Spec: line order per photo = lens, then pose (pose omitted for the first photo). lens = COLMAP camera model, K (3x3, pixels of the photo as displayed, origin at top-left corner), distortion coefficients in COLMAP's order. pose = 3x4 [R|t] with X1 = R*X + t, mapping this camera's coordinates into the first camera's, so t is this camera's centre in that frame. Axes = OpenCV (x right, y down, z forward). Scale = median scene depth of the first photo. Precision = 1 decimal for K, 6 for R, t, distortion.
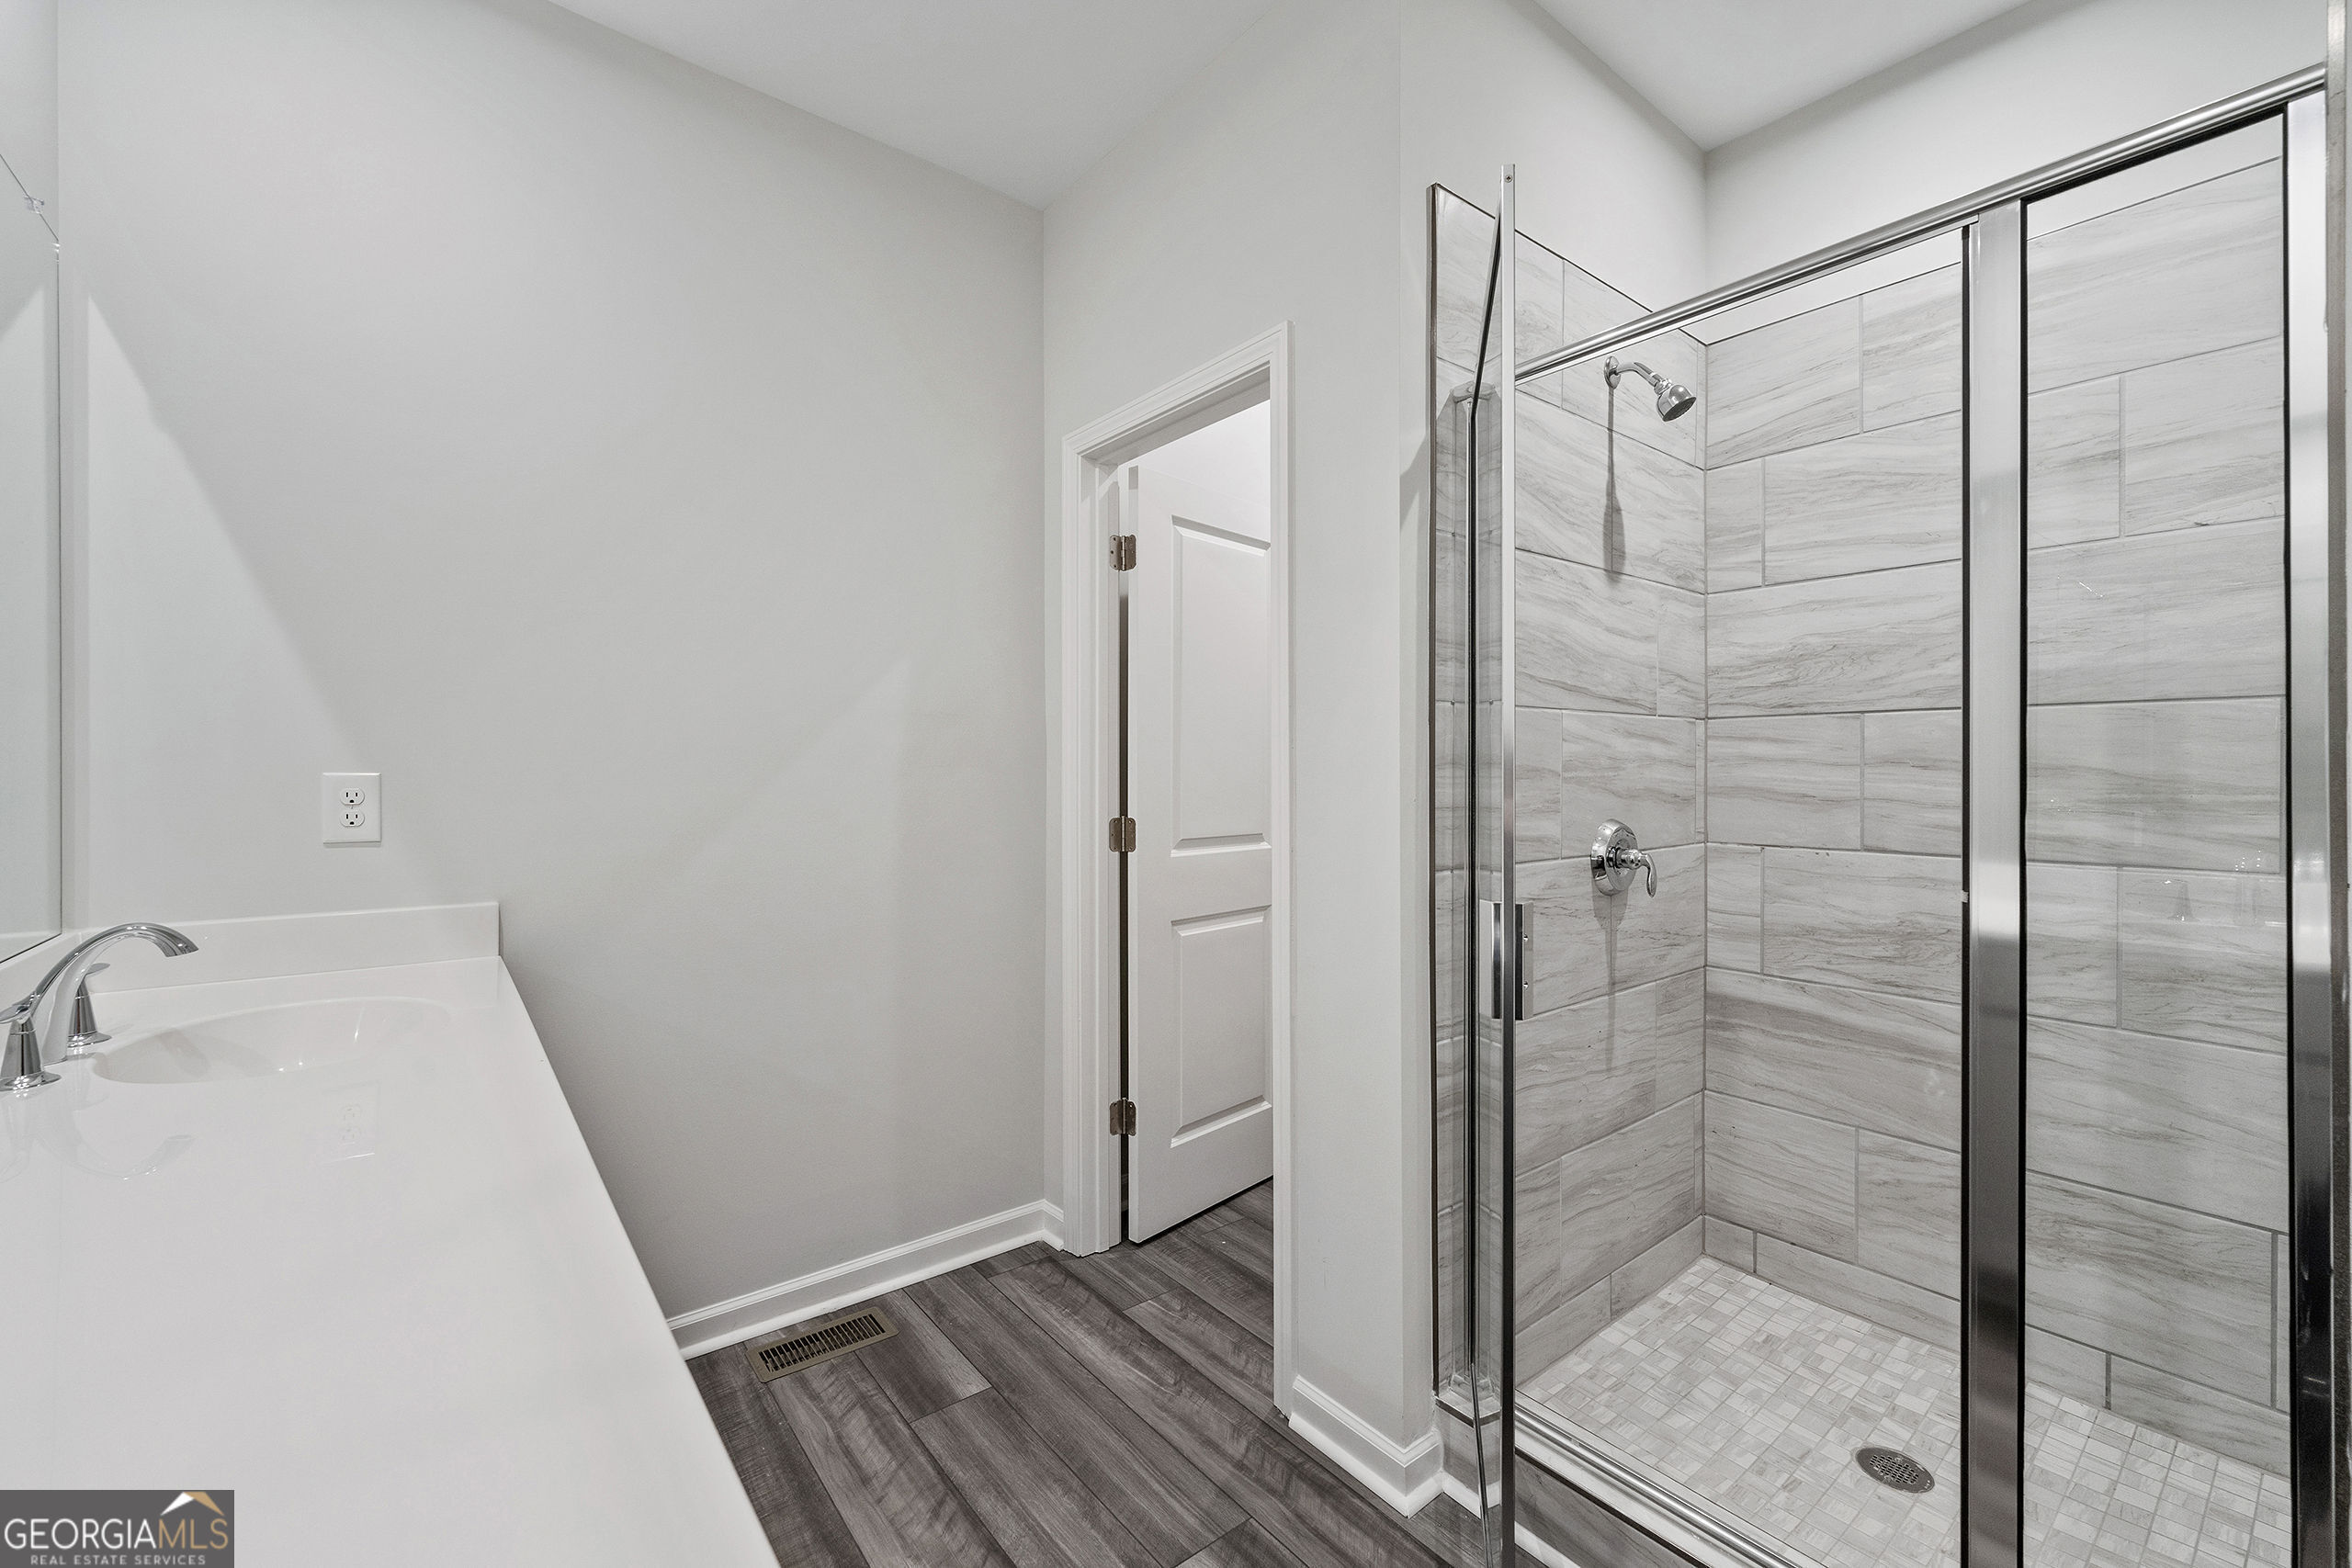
lens RADIAL K [[957.3, 0, 1183.4], [0, 957.3, 767.0], [0, 0, 1]] dist [0.001076, 0.000590]
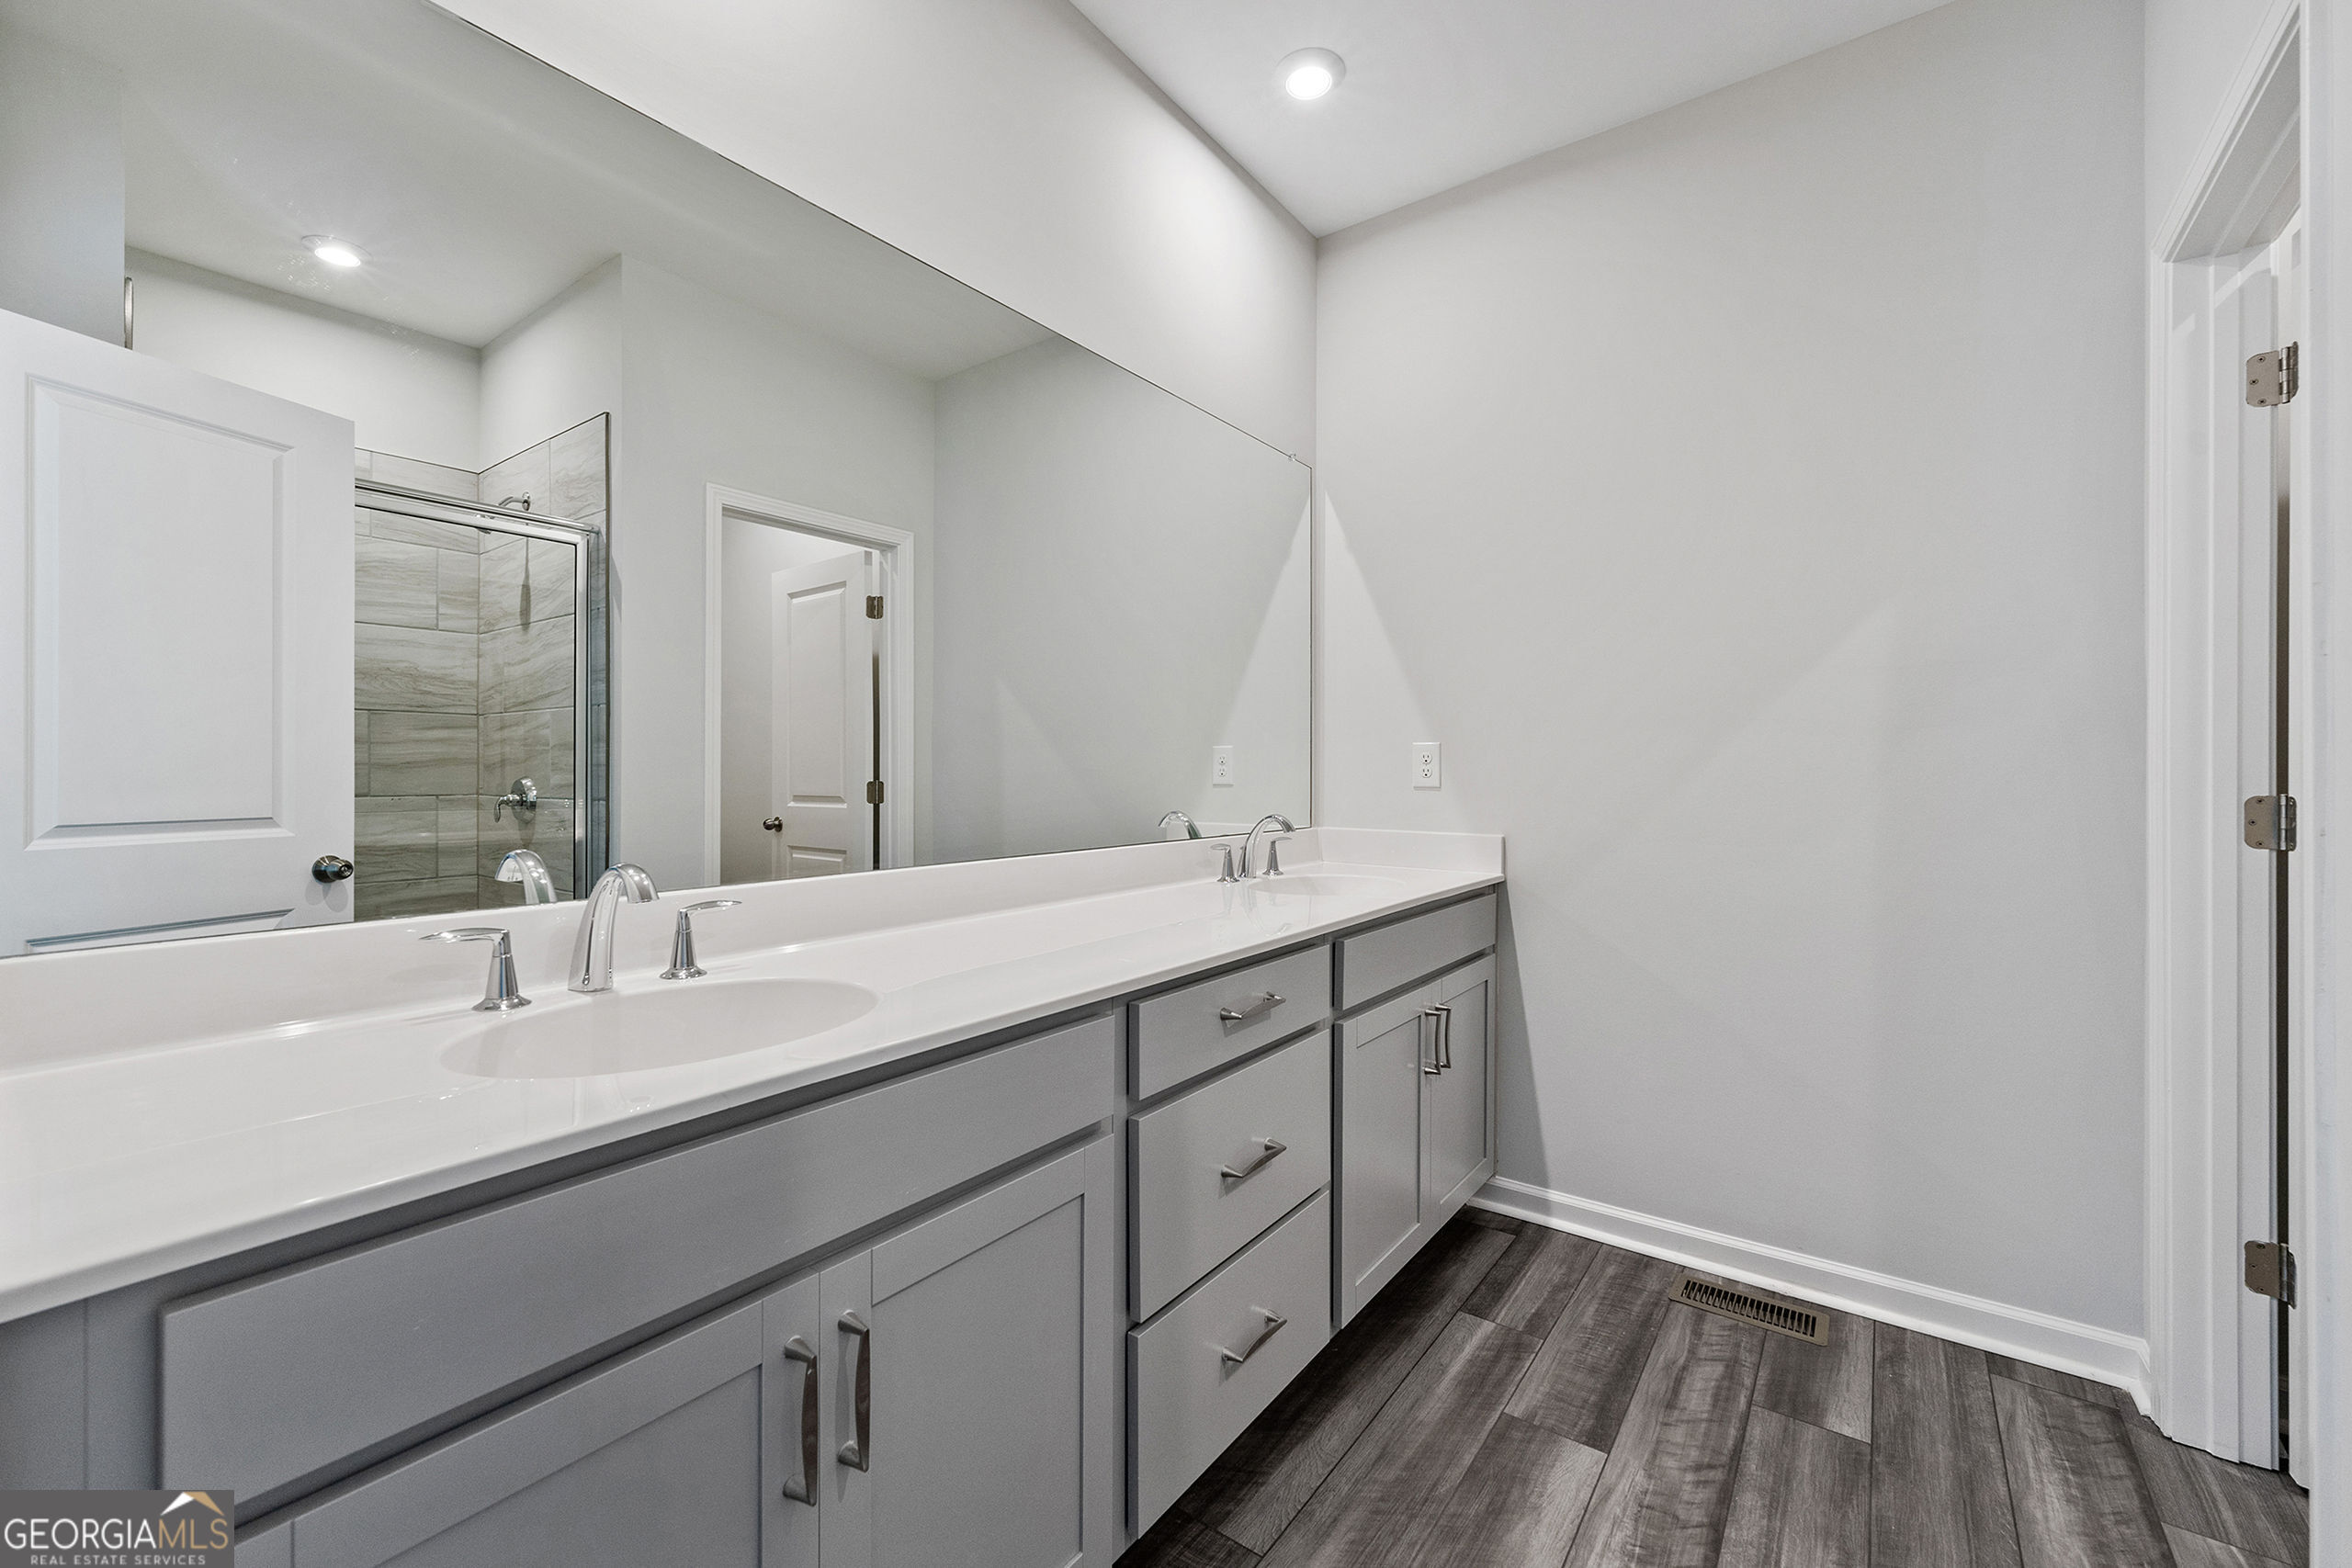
lens RADIAL K [[957.3, 0, 1182.1], [0, 957.3, 772.3], [0, 0, 1]] dist [0.001076, 0.000590]
pose [[0.269613, 0.000725, -0.962969, 0.442475], [0.001937, 0.999997, 0.001295, 0.044067], [0.962967, -0.002214, 0.269611, 0.173987]]
